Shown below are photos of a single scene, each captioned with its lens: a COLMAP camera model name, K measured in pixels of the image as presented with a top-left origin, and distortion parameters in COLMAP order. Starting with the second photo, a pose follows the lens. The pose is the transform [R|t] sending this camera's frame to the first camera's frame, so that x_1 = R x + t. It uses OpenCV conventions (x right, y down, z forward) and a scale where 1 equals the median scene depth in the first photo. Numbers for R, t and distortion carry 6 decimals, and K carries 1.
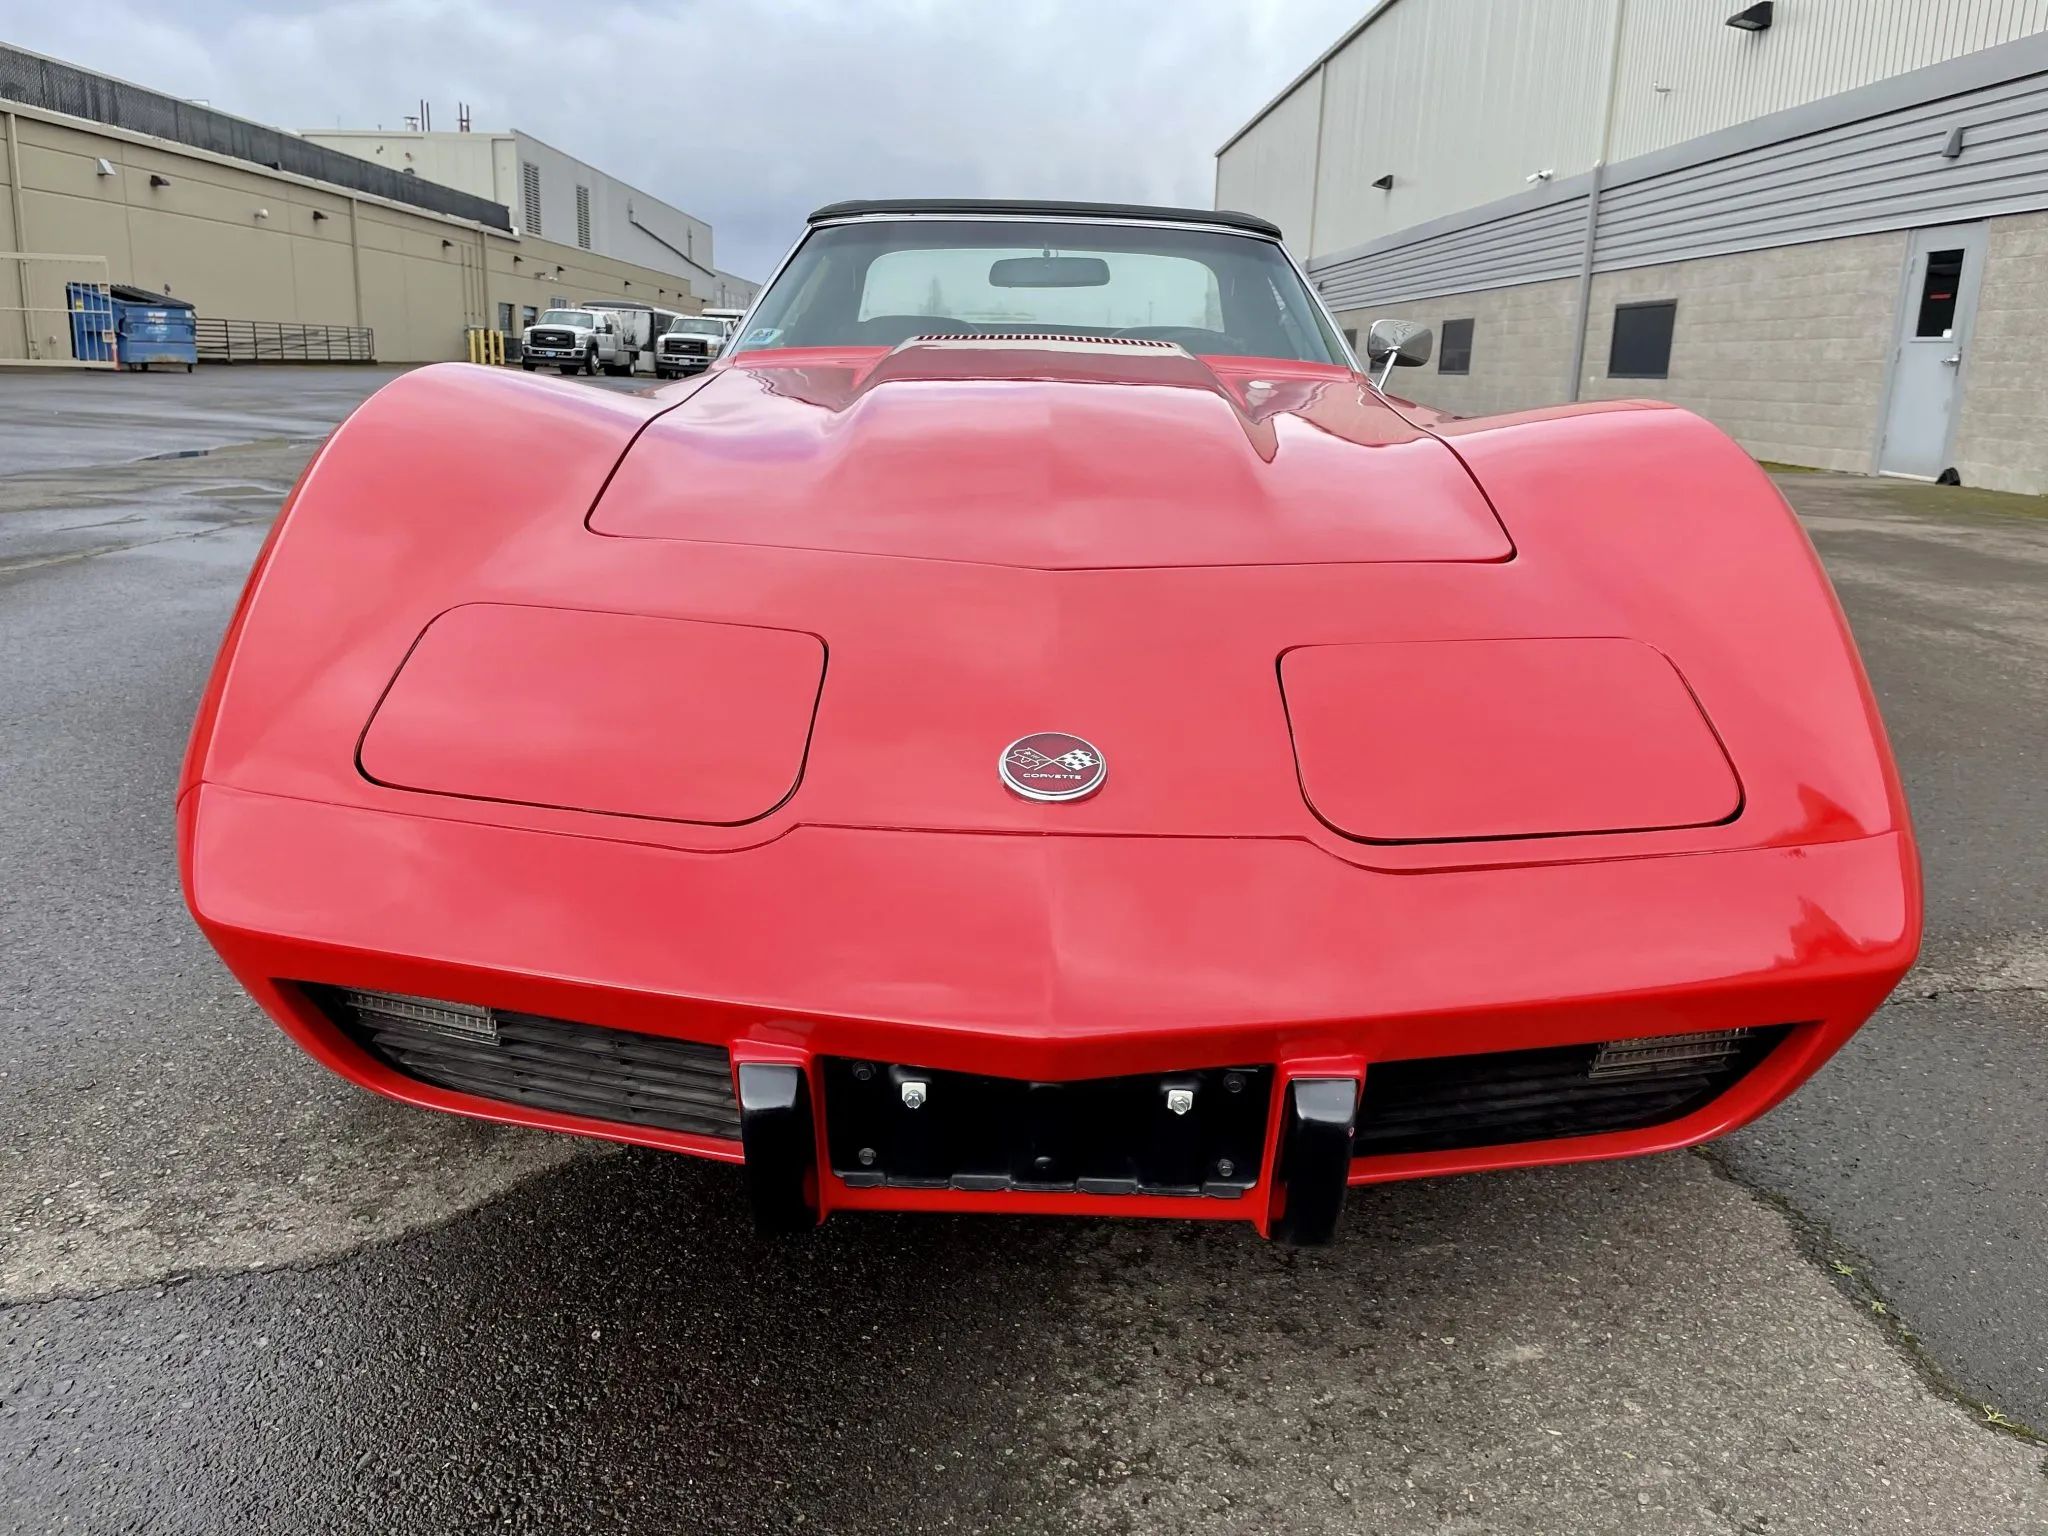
lens RADIAL K [[1544.4, 0, 1021.7], [0, 1544.4, 710.9], [0, 0, 1]] dist [0.075903, -0.100549]
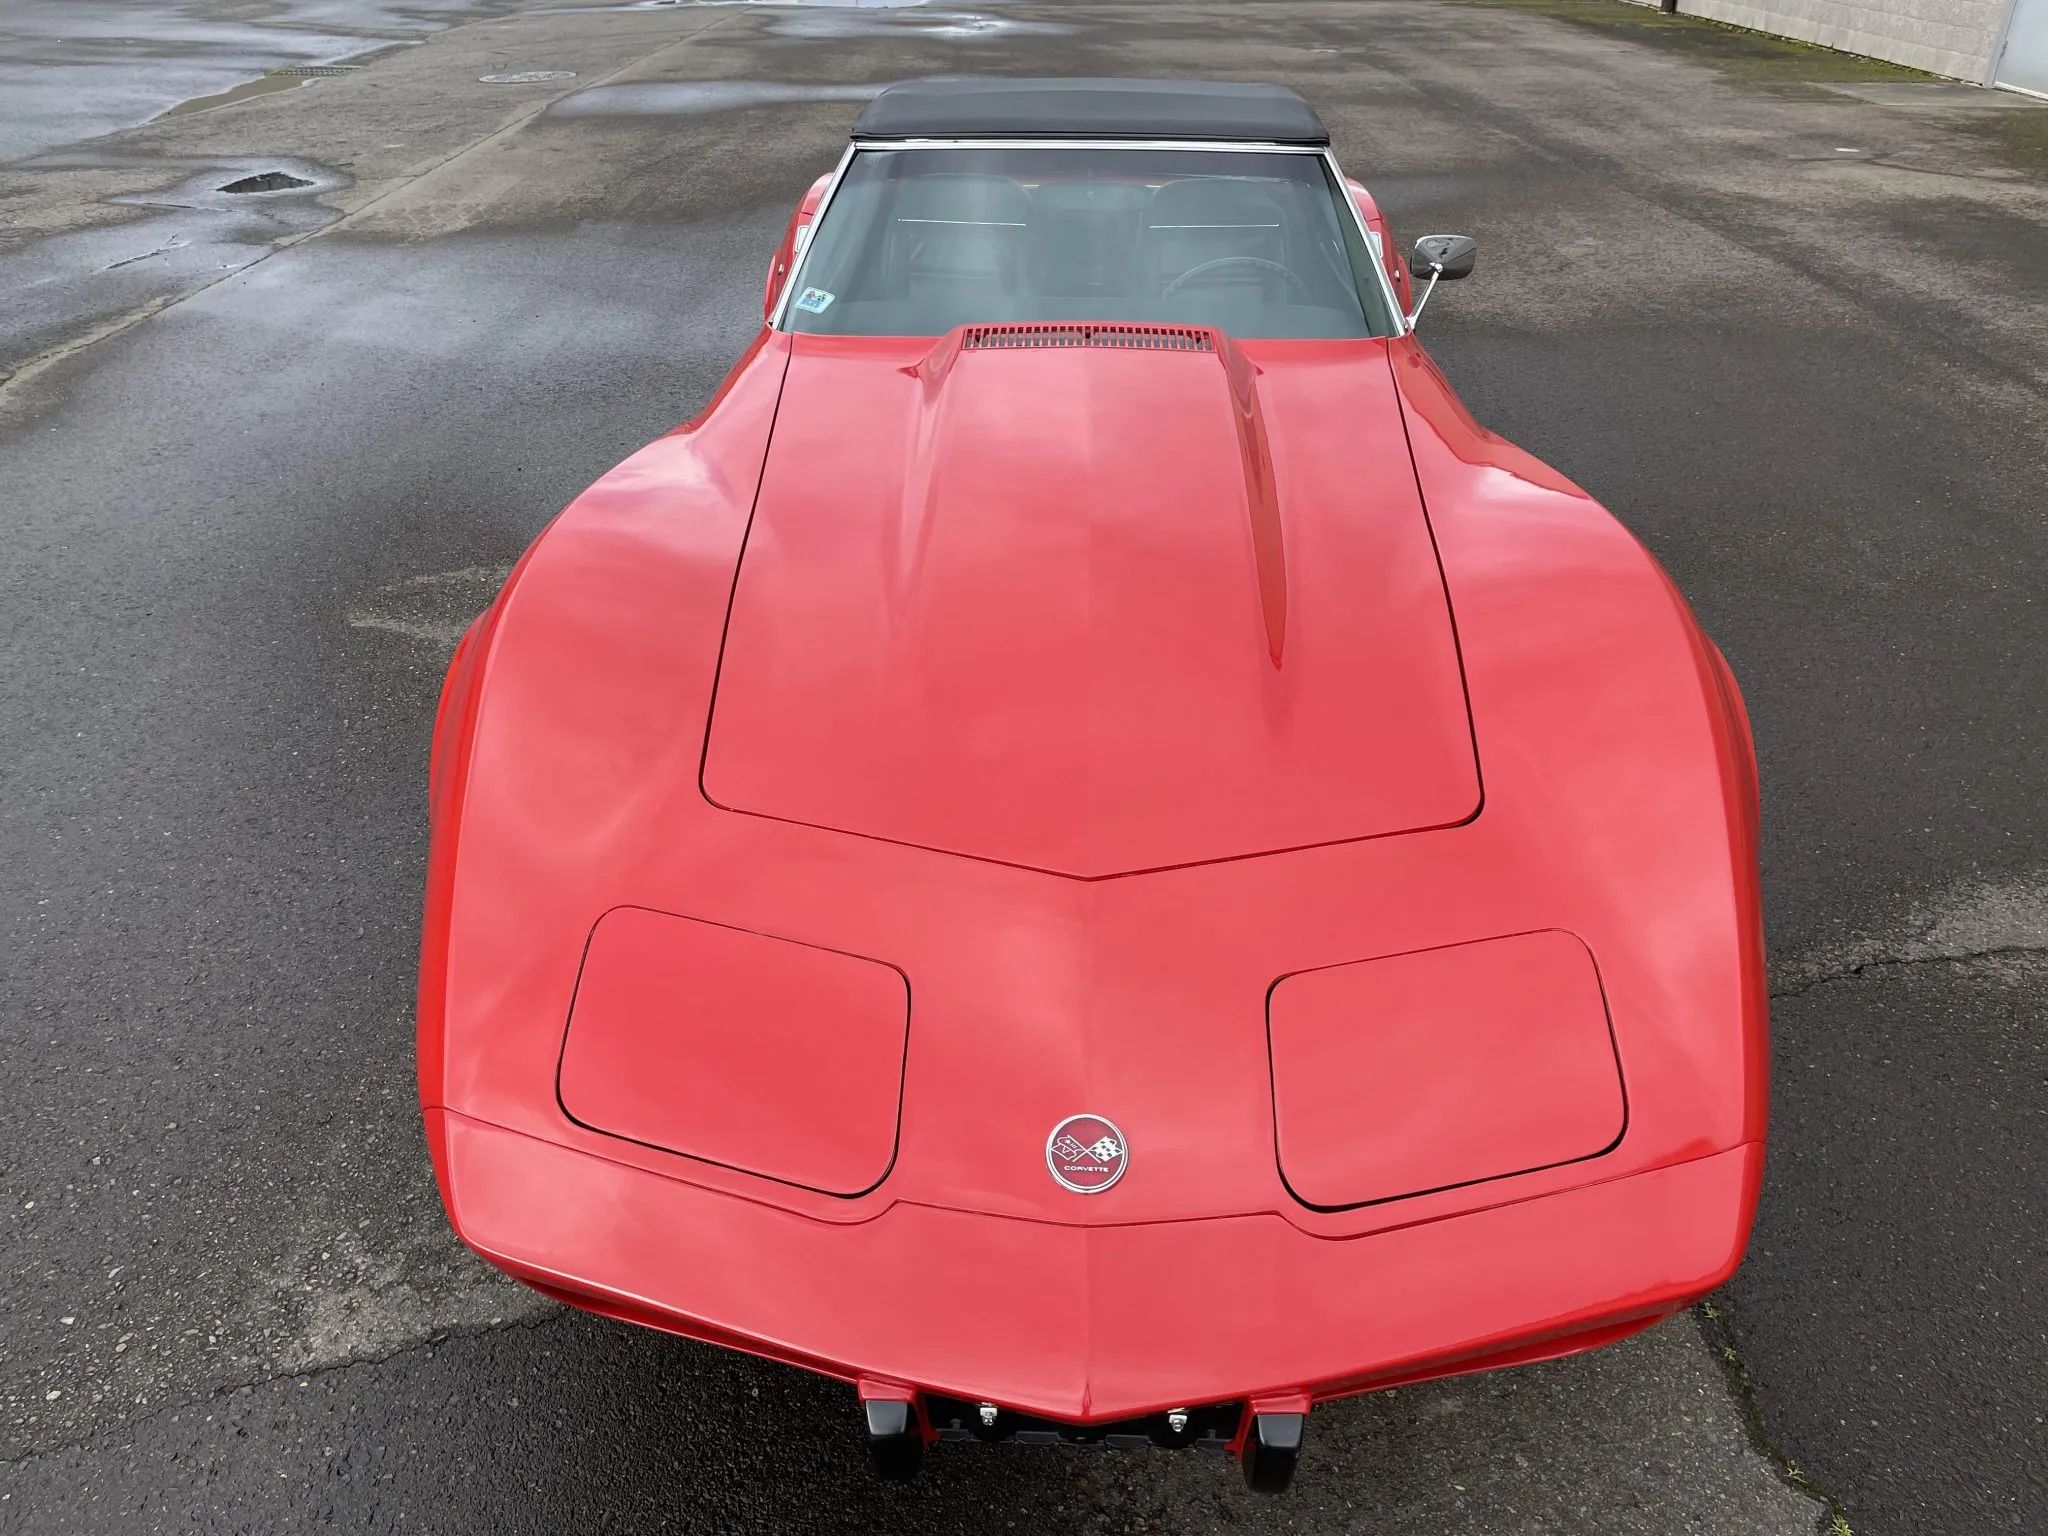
lens RADIAL K [[1544.4, 0, 1021.6], [0, 1544.4, 726.4], [0, 0, 1]] dist [0.075903, -0.100549]
pose [[0.999322, -0.008169, -0.035896, 0.011321], [0.017623, 0.962236, 0.271646, -0.509050], [0.032321, -0.272094, 0.961728, -0.133850]]
